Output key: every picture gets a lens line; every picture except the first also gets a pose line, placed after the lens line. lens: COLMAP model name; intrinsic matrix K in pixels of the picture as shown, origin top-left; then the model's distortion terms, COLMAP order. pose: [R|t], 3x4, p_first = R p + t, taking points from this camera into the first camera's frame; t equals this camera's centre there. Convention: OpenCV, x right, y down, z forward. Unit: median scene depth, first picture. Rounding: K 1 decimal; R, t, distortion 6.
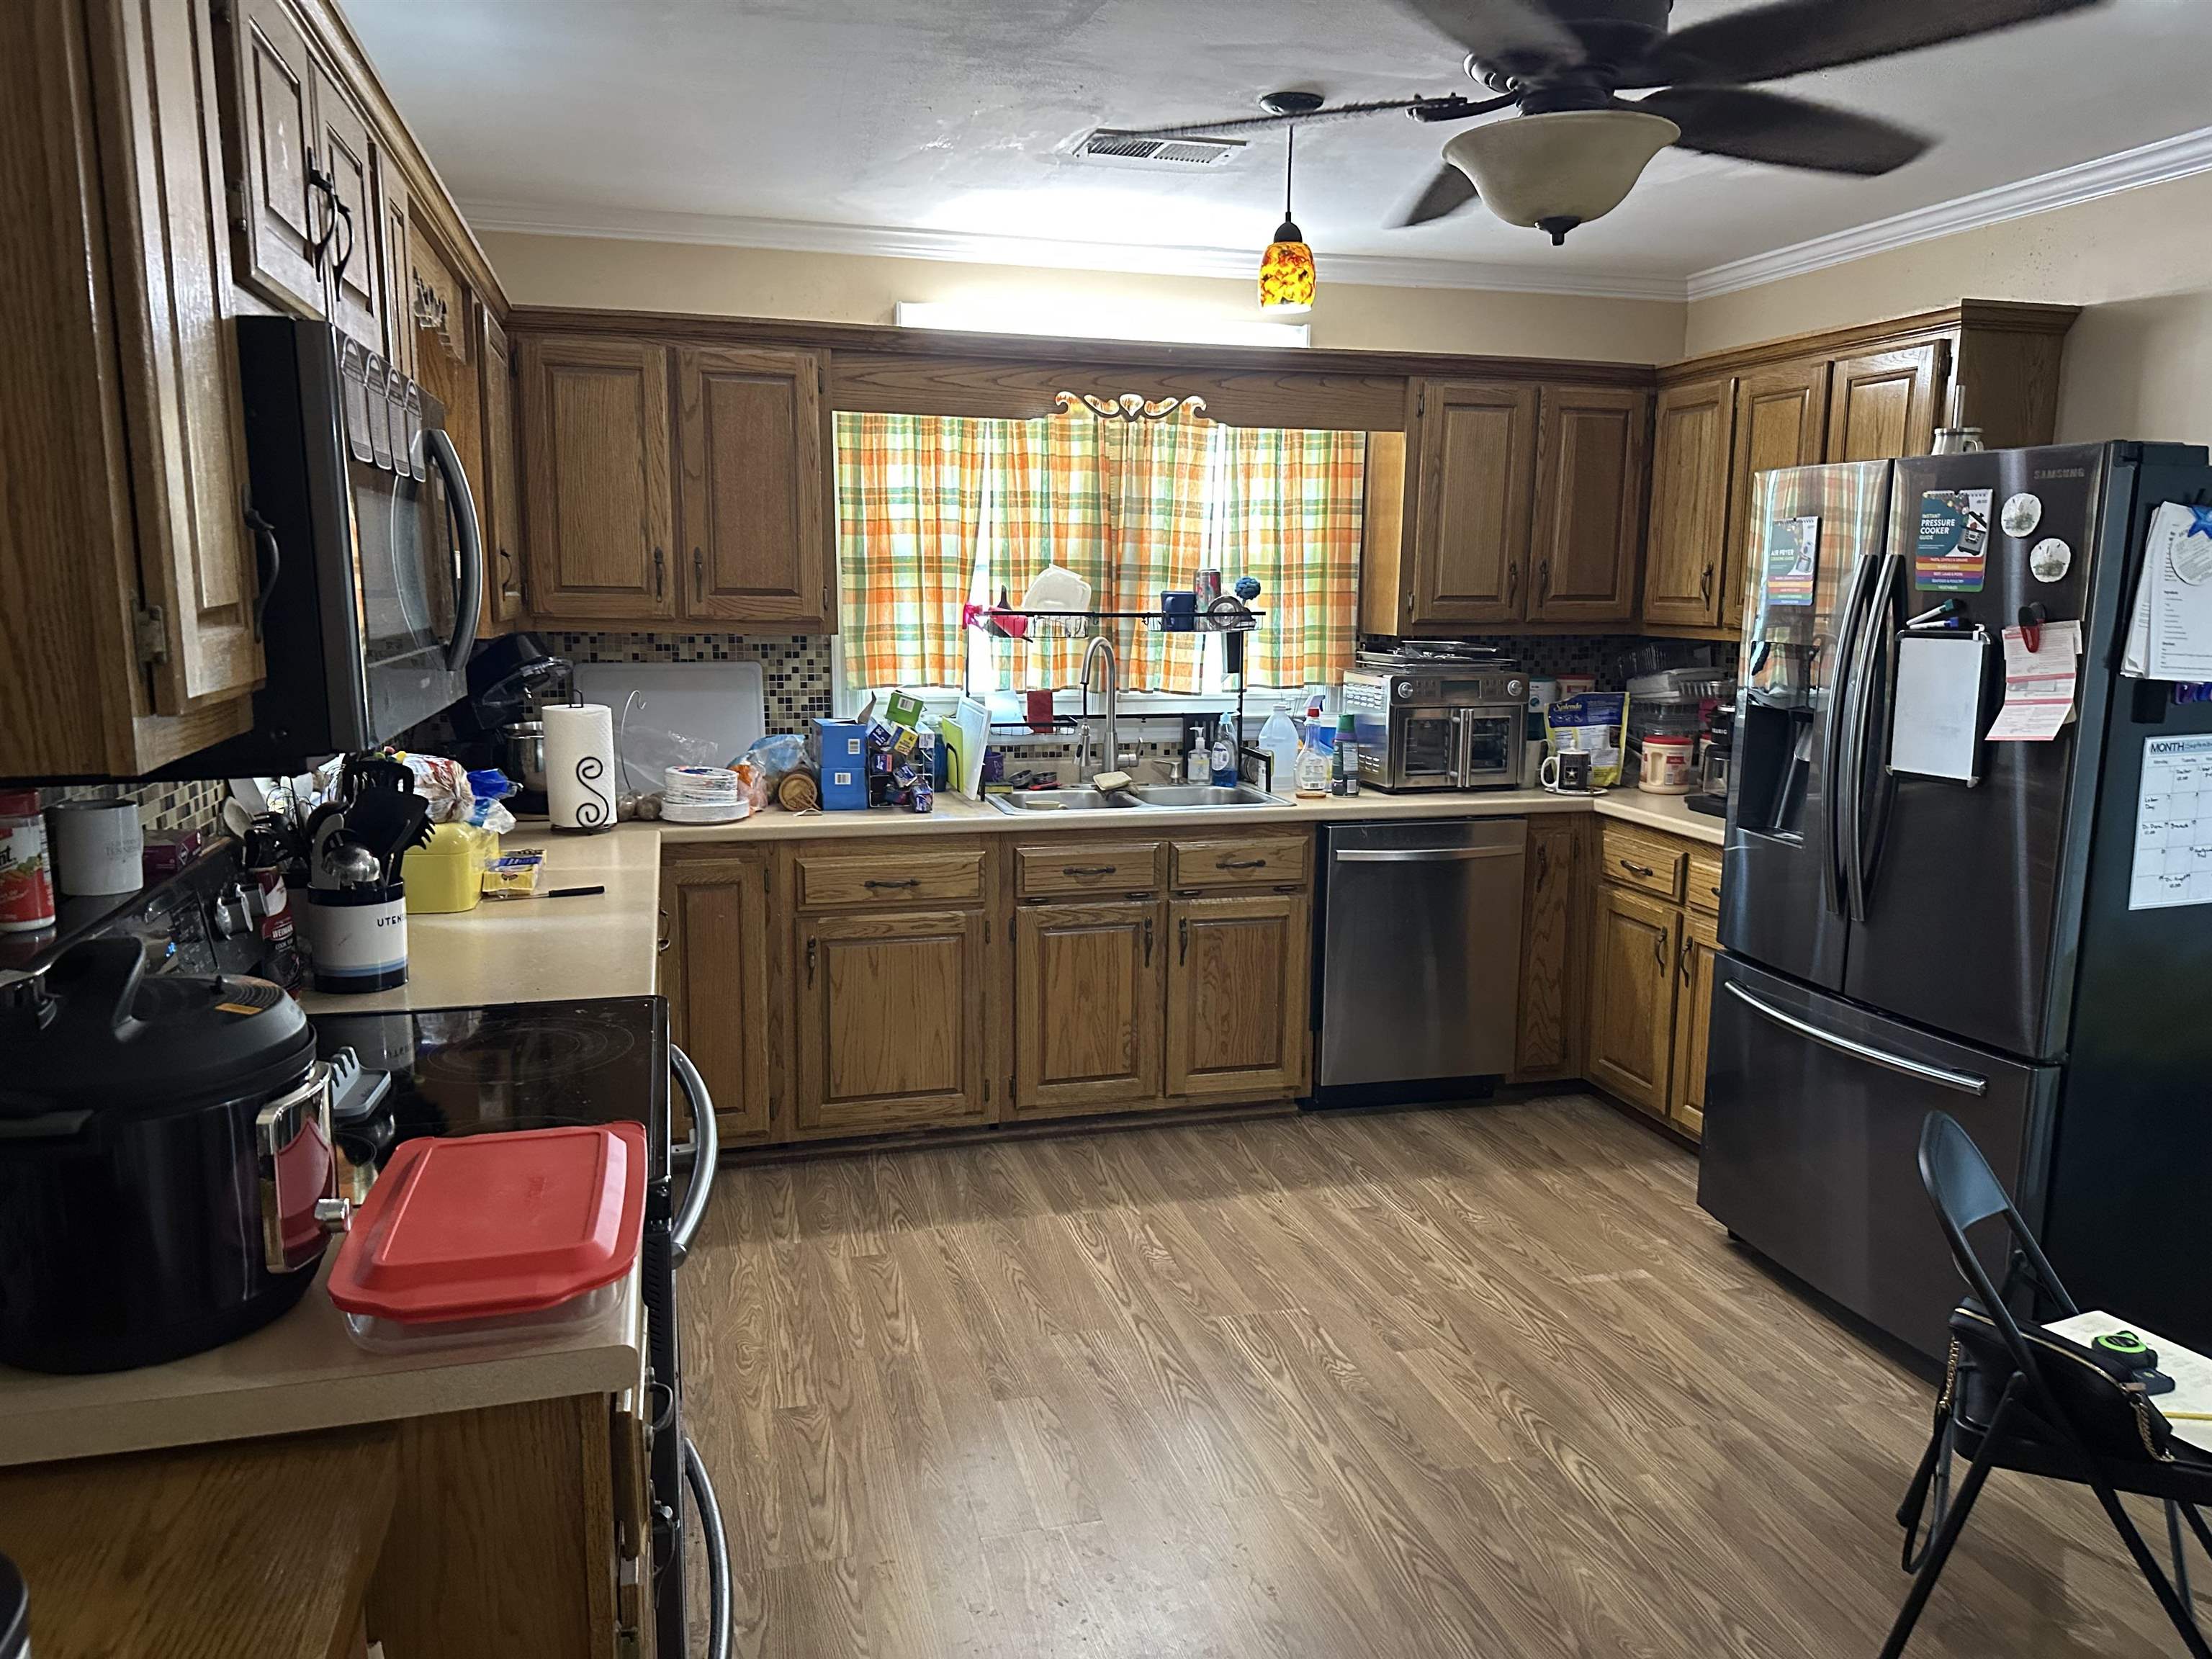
lens RADIAL K [[1570.4, 0, 1106.0], [0, 1570.4, 829.5], [0, 0, 1]] dist [0.133368, -0.228990]
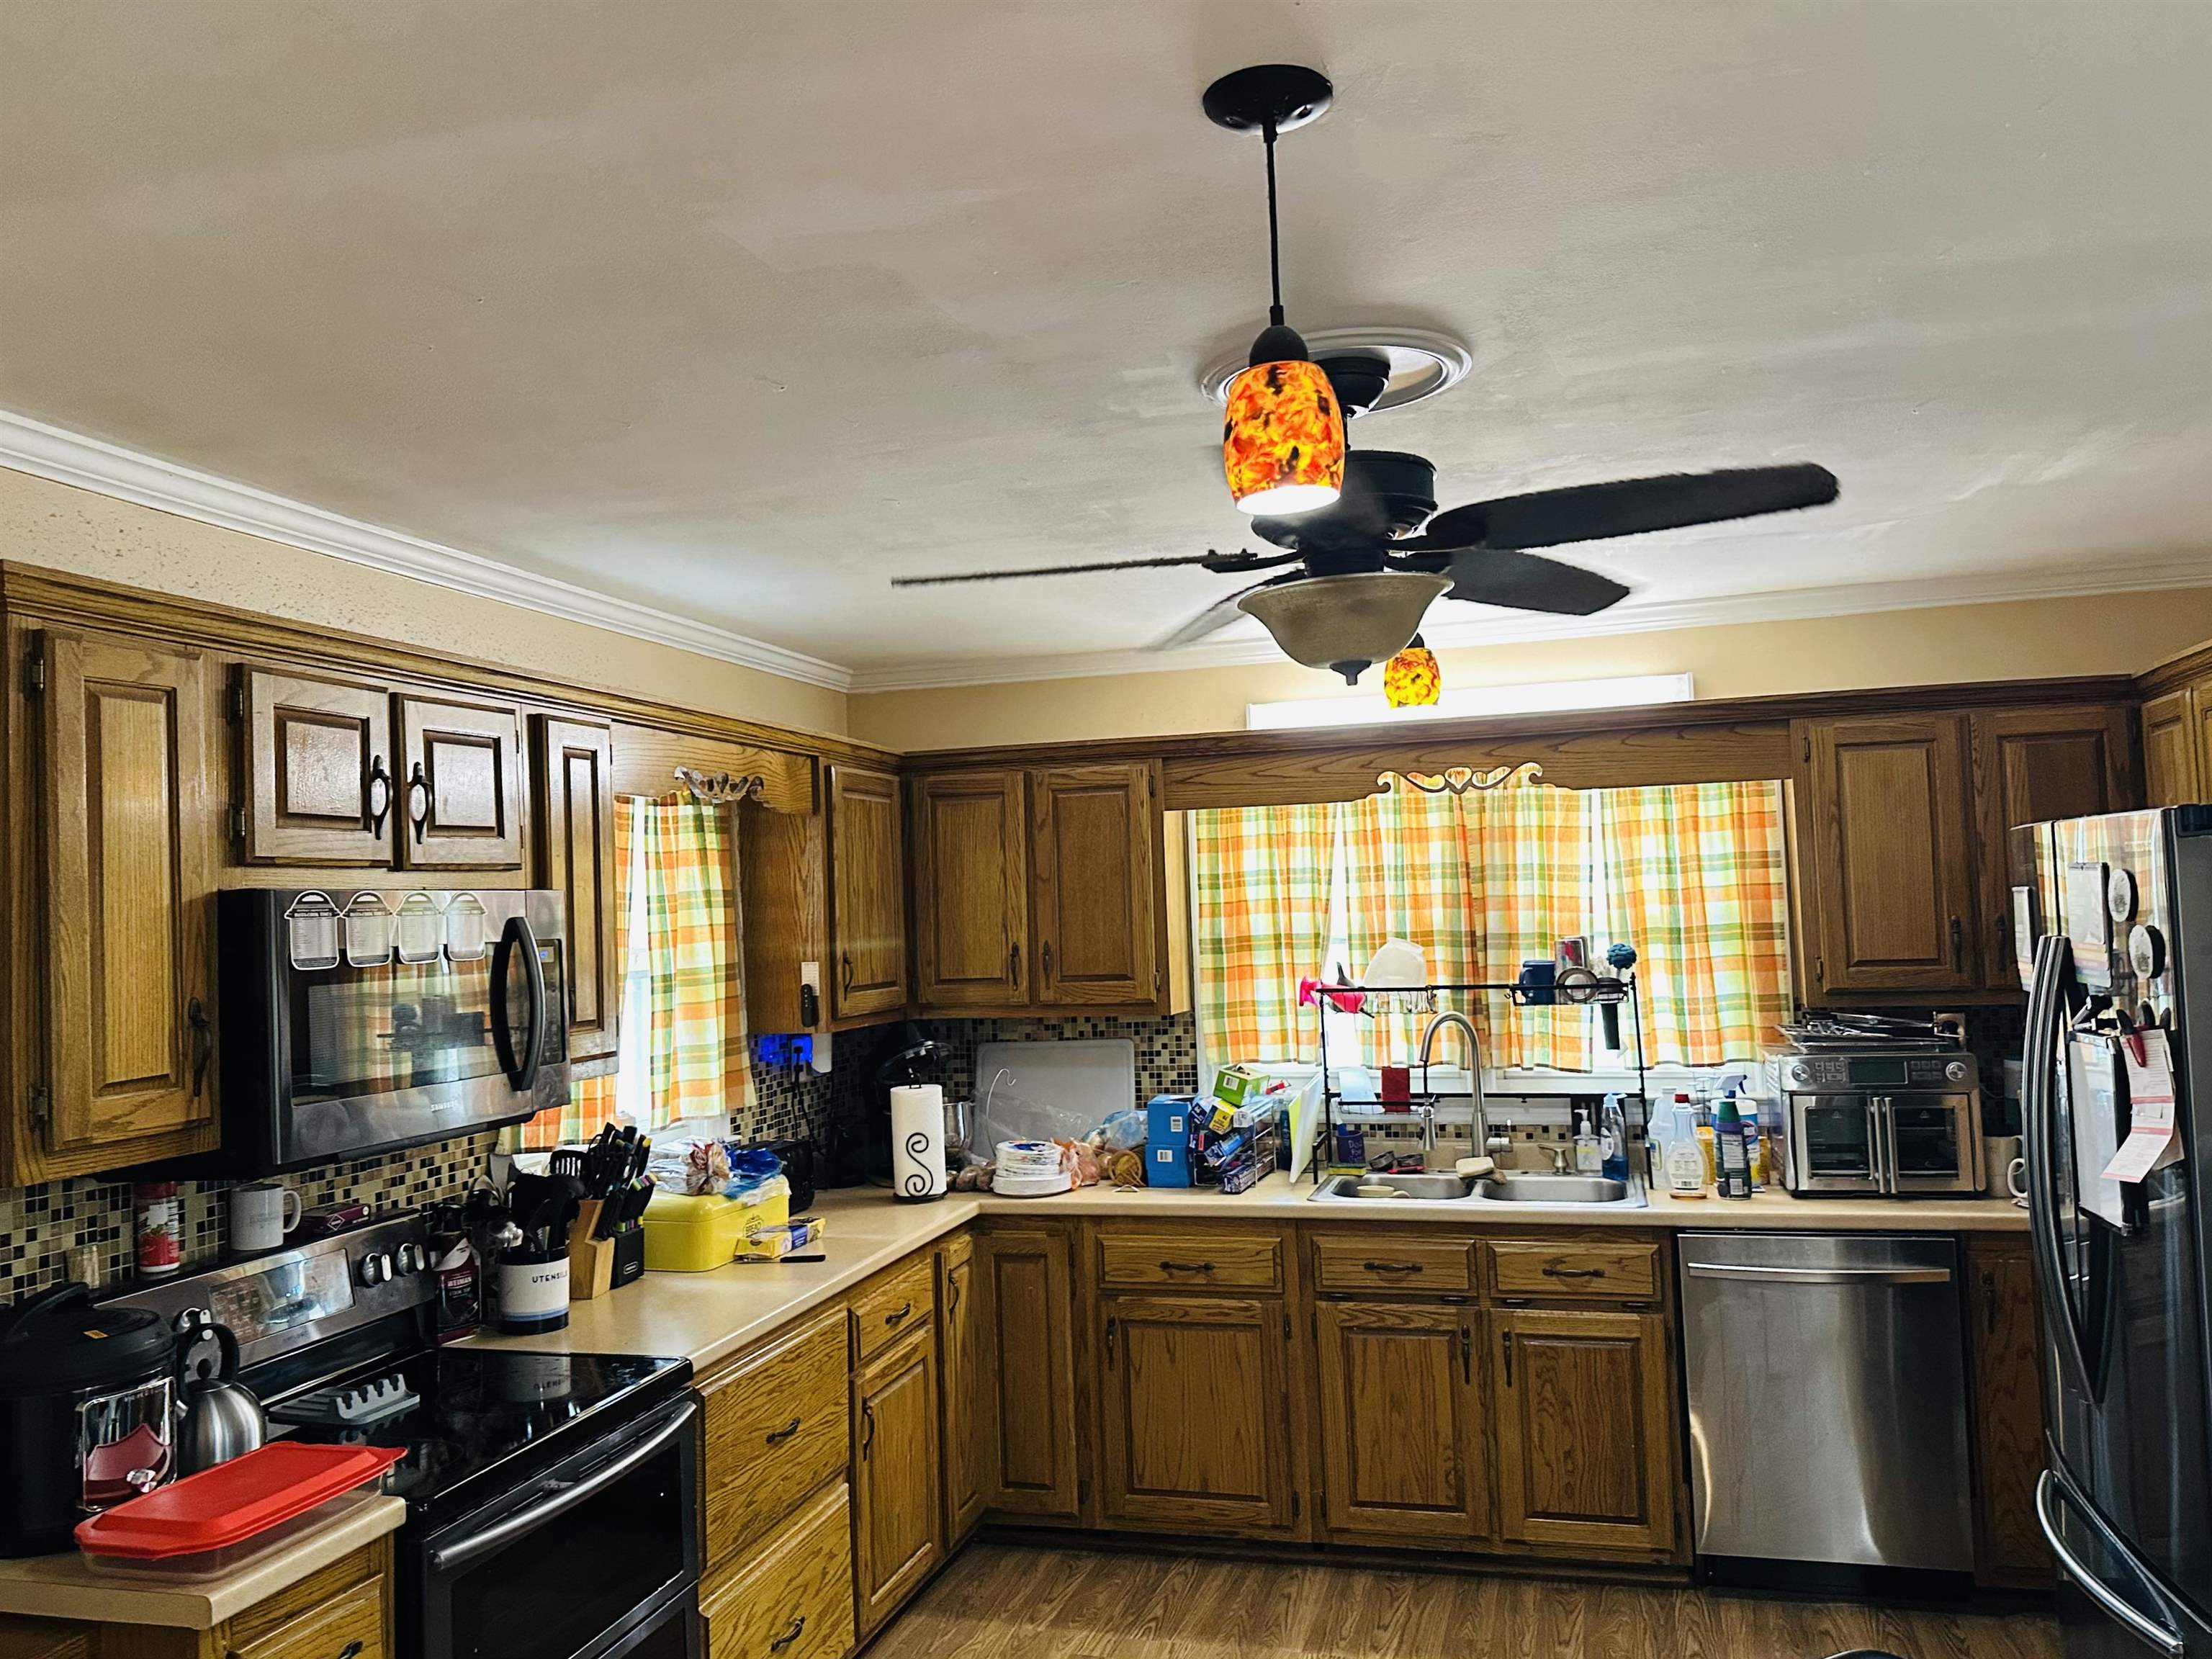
lens RADIAL K [[1731.5, 0, 1087.1], [0, 1731.5, 785.6], [0, 0, 1]] dist [0.159318, -0.323063]
pose [[0.850151, -0.076893, -0.520895, 0.384913], [-0.038169, 0.977677, -0.206617, -0.030222], [0.525154, 0.195537, 0.828238, -0.020345]]
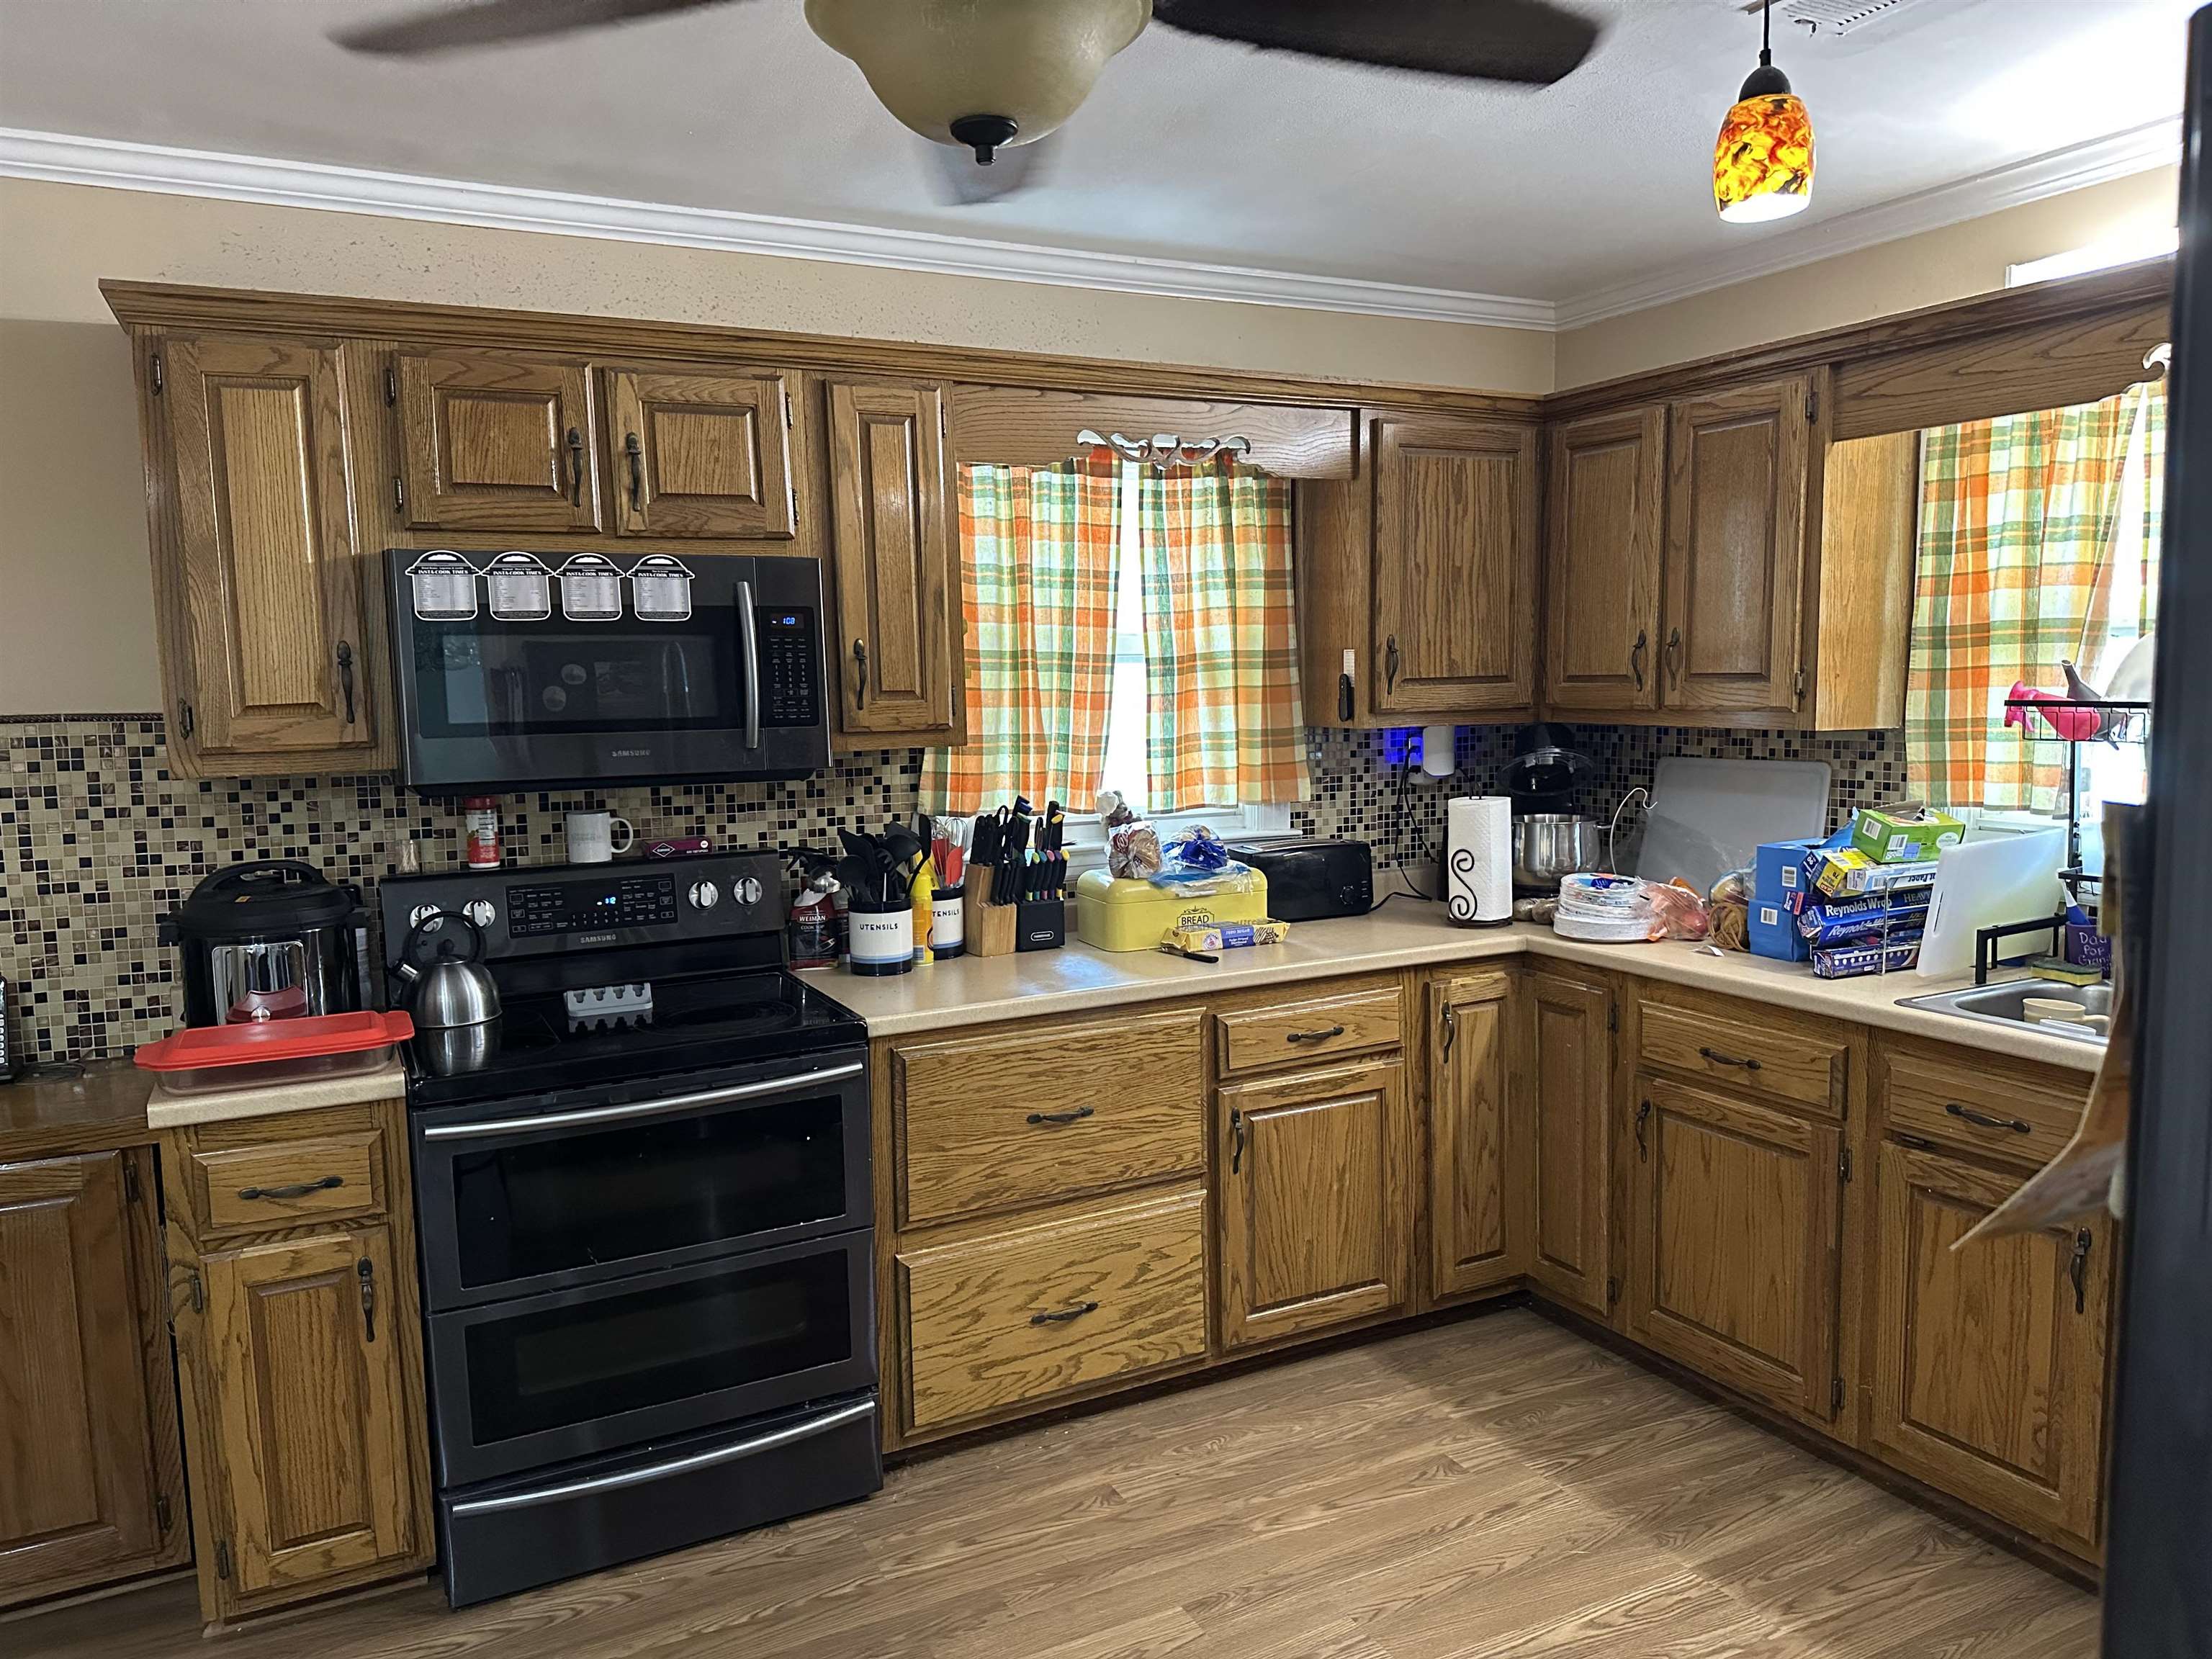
lens RADIAL K [[1570.4, 0, 1106.0], [0, 1570.4, 829.5], [0, 0, 1]] dist [0.133368, -0.228990]
pose [[0.186507, 0.085670, -0.978711, 0.507495], [-0.131238, 0.989435, 0.061599, -0.076055], [0.973649, 0.116956, 0.195780, 0.502592]]
